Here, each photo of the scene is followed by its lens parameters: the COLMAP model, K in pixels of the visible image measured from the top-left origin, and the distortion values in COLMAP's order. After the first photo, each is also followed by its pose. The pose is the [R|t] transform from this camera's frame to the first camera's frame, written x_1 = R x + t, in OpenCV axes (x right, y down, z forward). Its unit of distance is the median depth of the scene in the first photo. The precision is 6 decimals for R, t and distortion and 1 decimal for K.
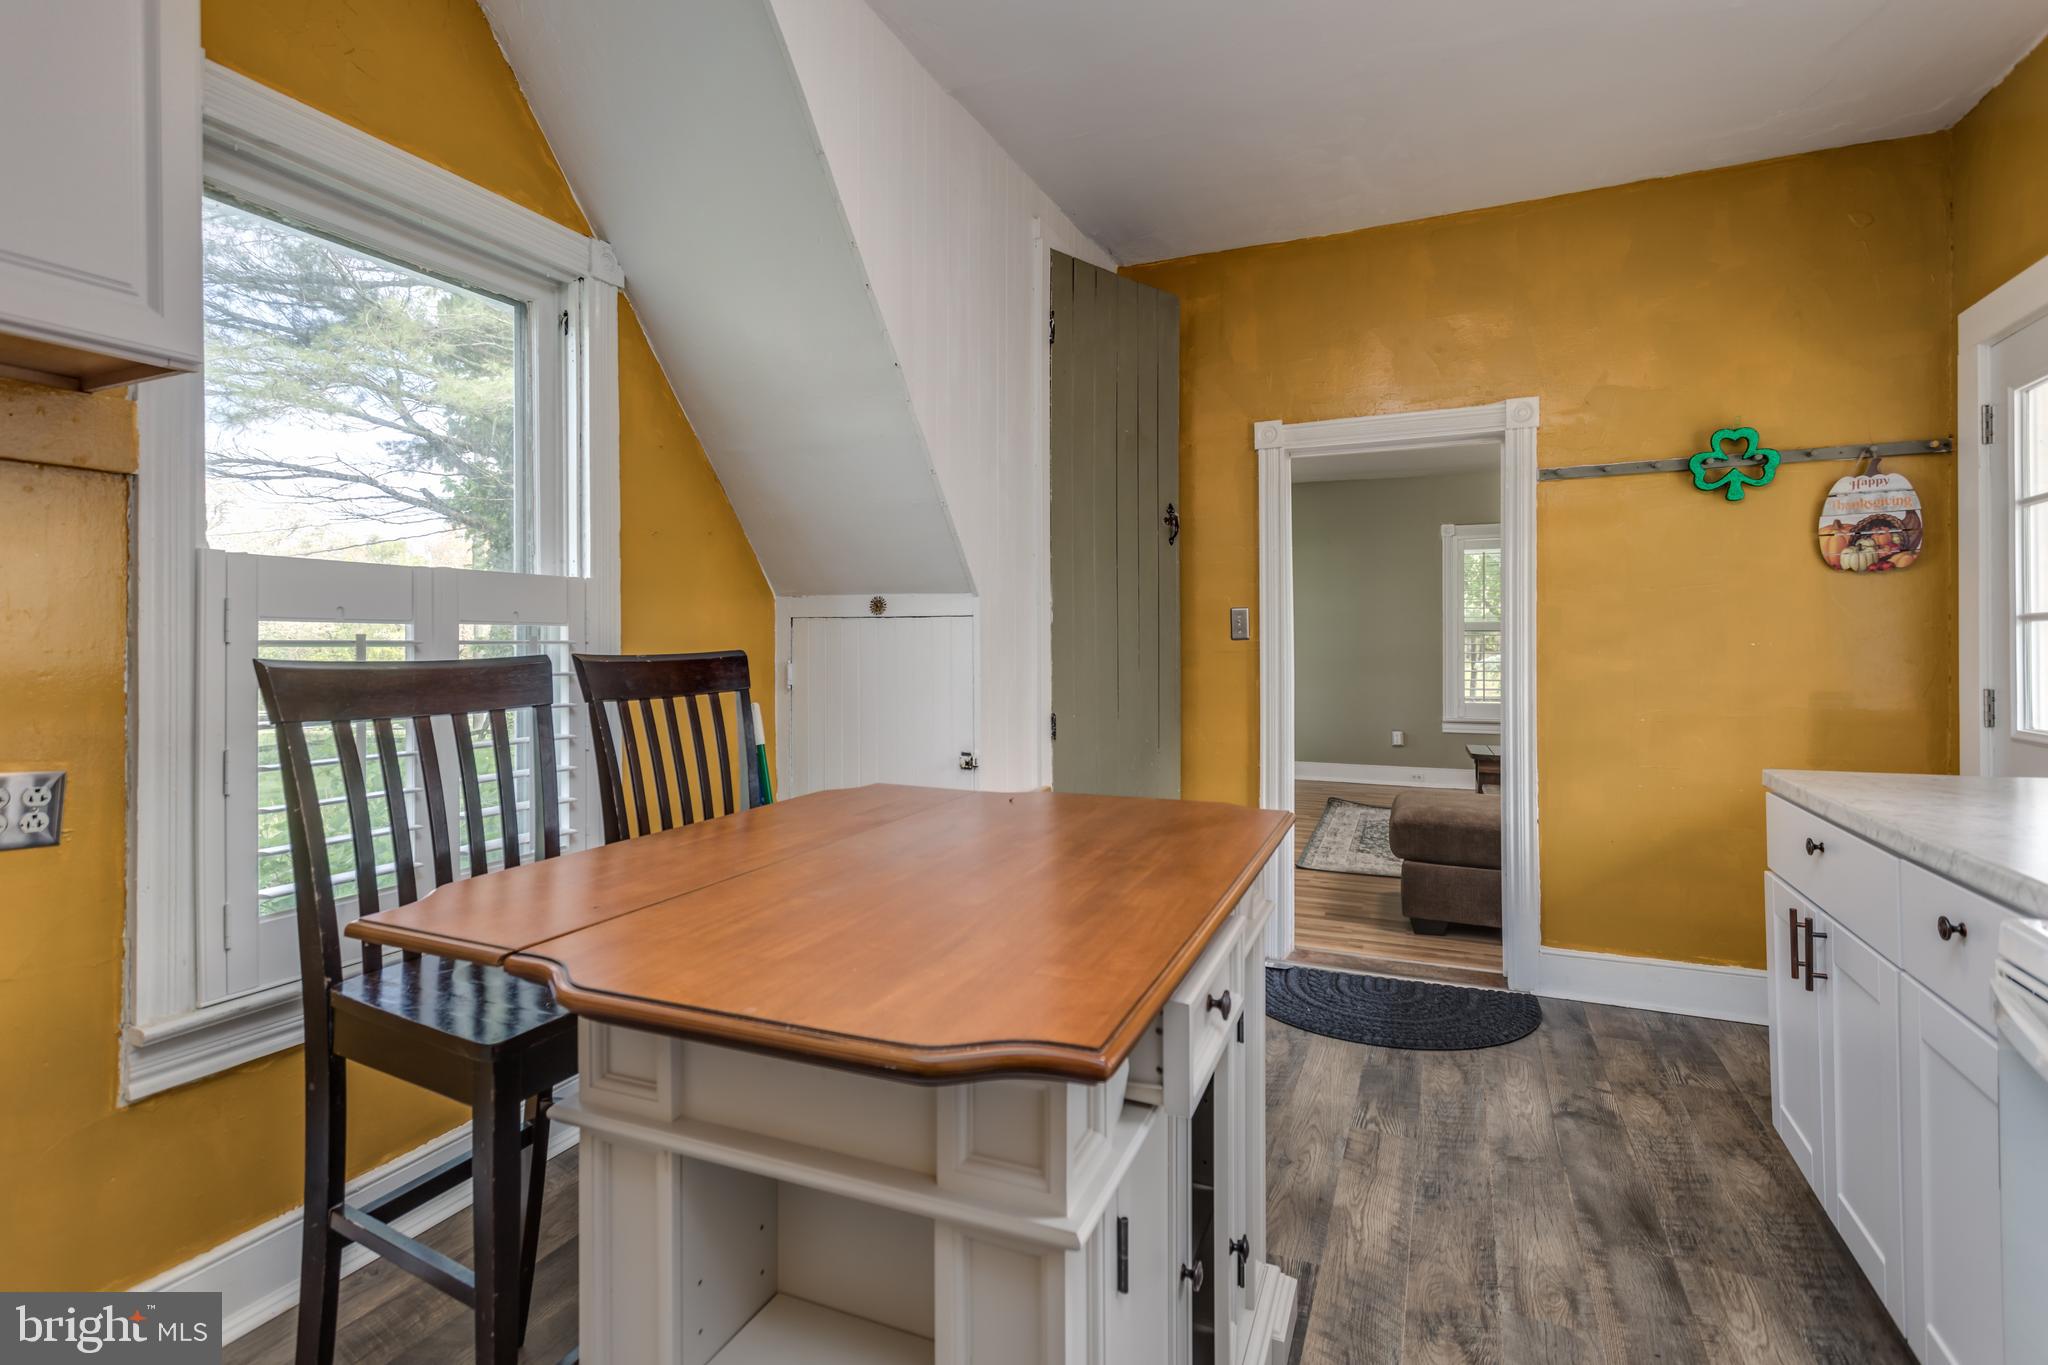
lens RADIAL K [[975.9, 0, 1009.2], [0, 975.9, 647.8], [0, 0, 1]] dist [-0.000268, 0.000489]
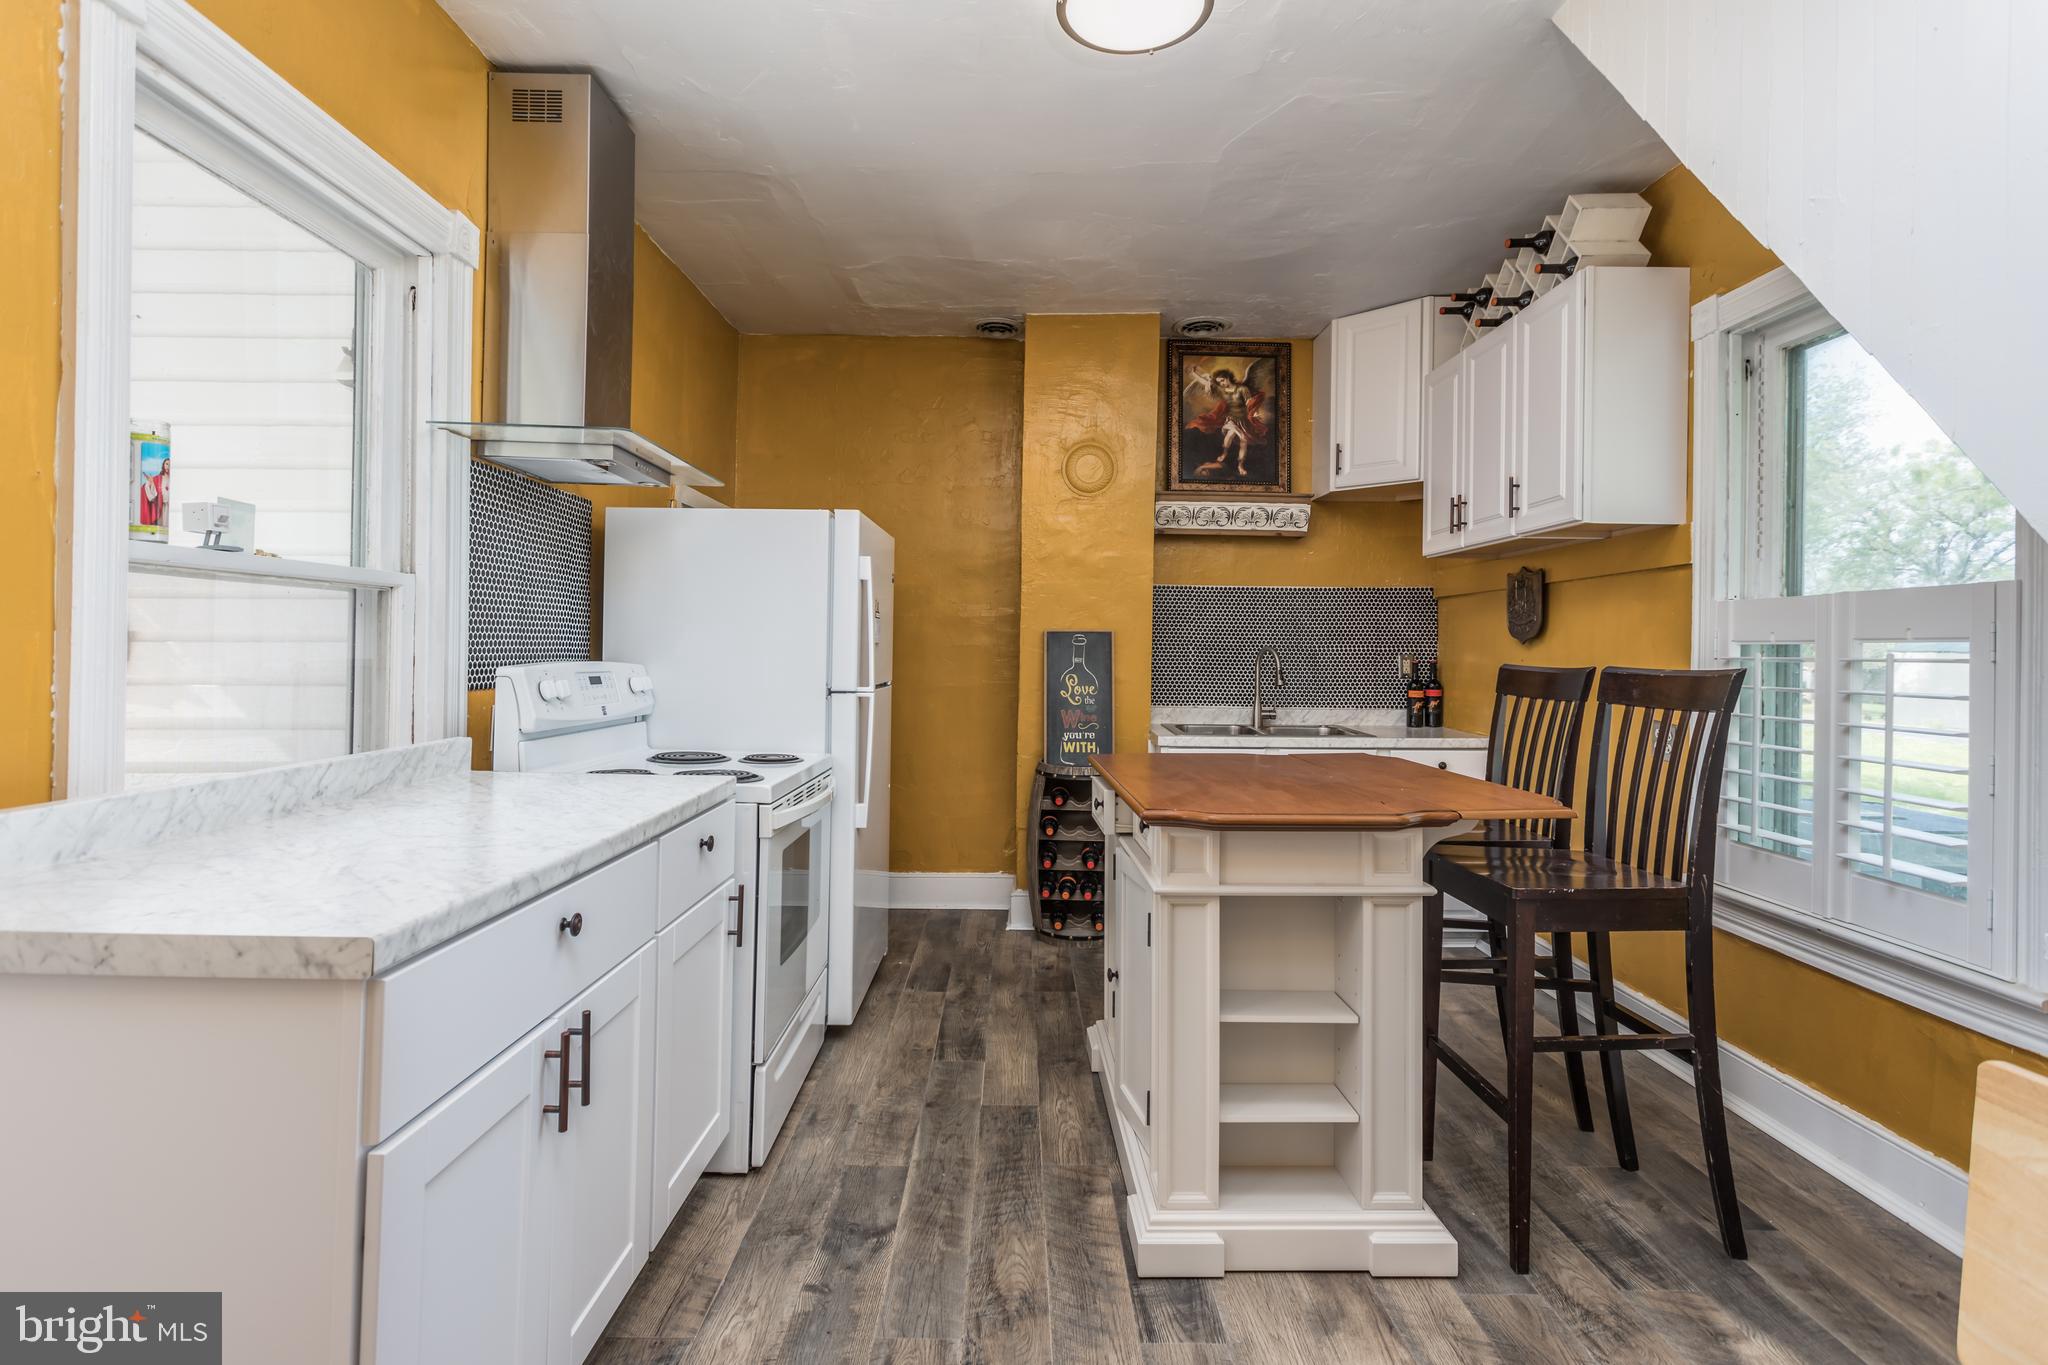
lens RADIAL K [[984.2, 0, 1017.9], [0, 984.2, 641.6], [0, 0, 1]] dist [0.006806, 0.001428]
pose [[-0.909858, -0.010334, -0.414791, 0.518923], [-0.009162, 0.999946, -0.004817, -0.009314], [0.414818, -0.000582, -0.909904, 1.147290]]
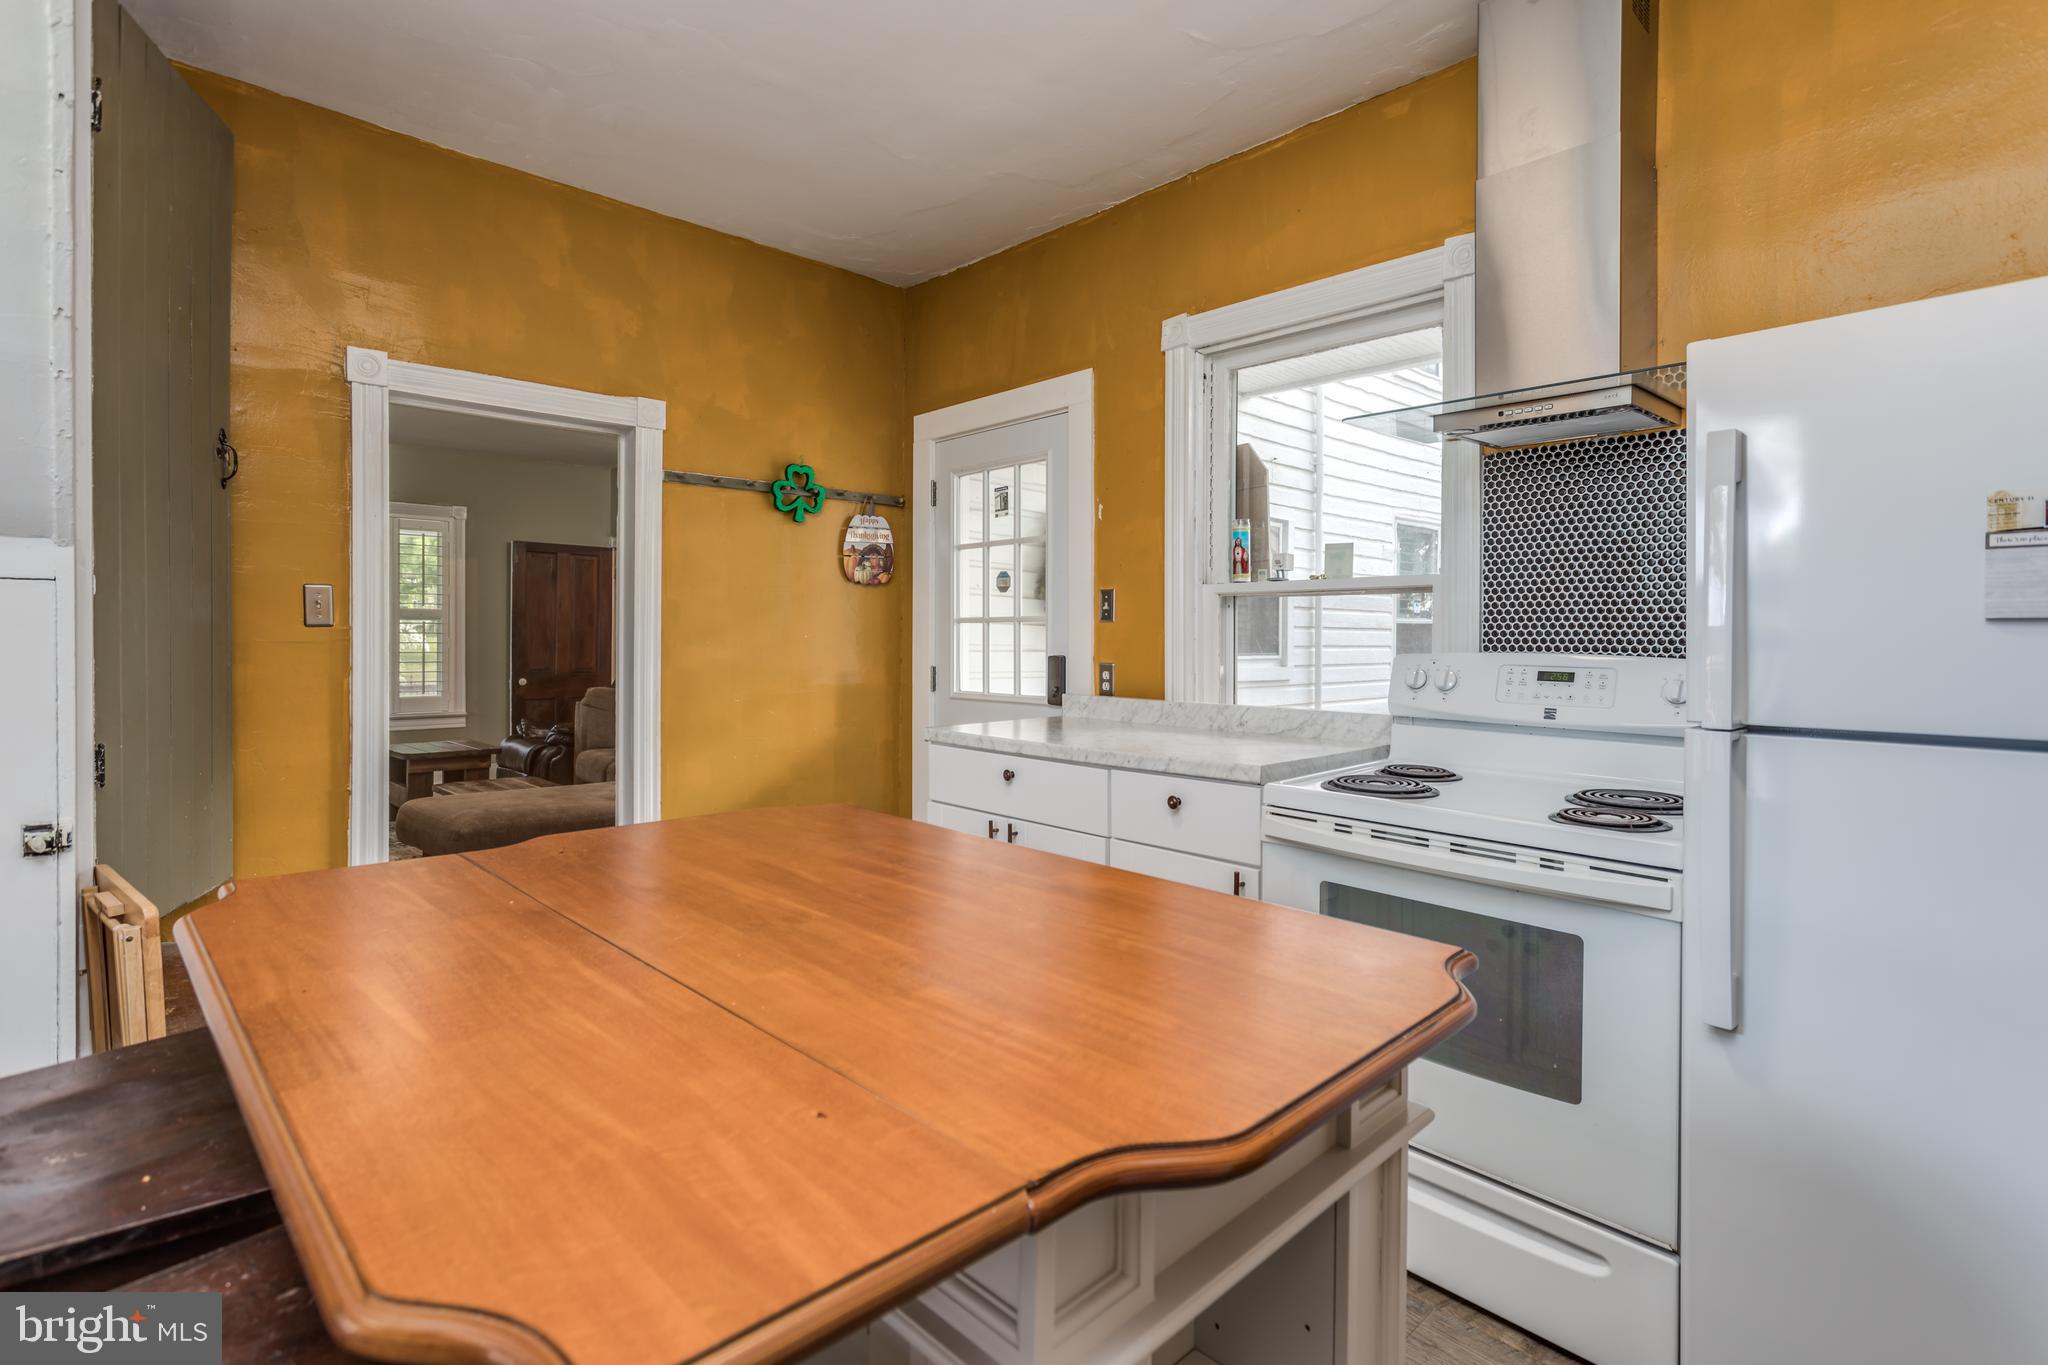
lens RADIAL K [[984.2, 0, 1017.9], [0, 984.2, 641.6], [0, 0, 1]] dist [0.006806, 0.001428]
pose [[0.379554, -0.001055, 0.925169, -0.341746], [-0.004457, 0.999986, 0.002969, -0.001426], [-0.925159, -0.005251, 0.379544, 0.262506]]
